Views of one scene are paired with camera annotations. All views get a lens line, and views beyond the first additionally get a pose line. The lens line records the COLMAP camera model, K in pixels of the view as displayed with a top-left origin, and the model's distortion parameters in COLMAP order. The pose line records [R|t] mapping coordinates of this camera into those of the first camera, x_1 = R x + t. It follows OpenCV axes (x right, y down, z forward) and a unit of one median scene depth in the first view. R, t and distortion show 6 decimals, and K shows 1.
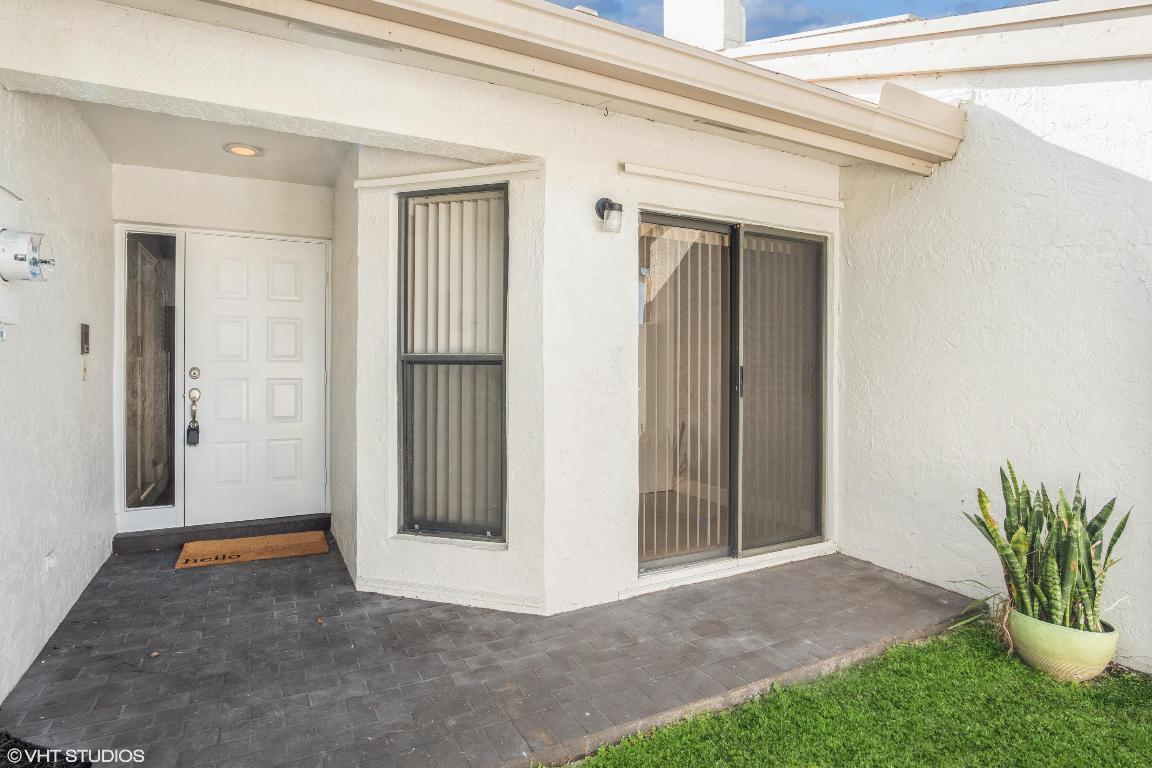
lens RADIAL K [[624.1, 0, 578.0], [0, 624.1, 361.6], [0, 0, 1]] dist [-0.029659, 0.001214]
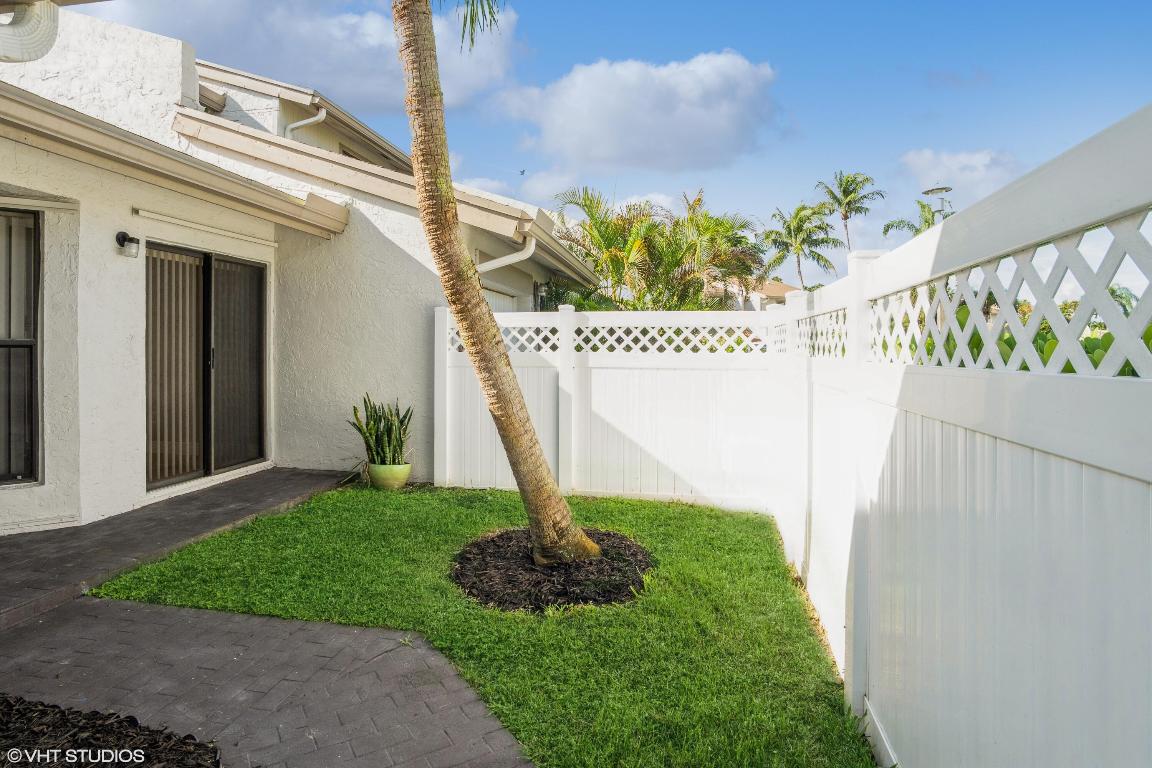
lens RADIAL K [[624.1, 0, 578.0], [0, 624.1, 361.6], [0, 0, 1]] dist [-0.029659, 0.001214]
pose [[0.608945, -0.019200, 0.792980, -0.440581], [-0.006509, 0.999552, 0.029200, -0.009934], [-0.793186, -0.022942, 0.608547, -0.699179]]
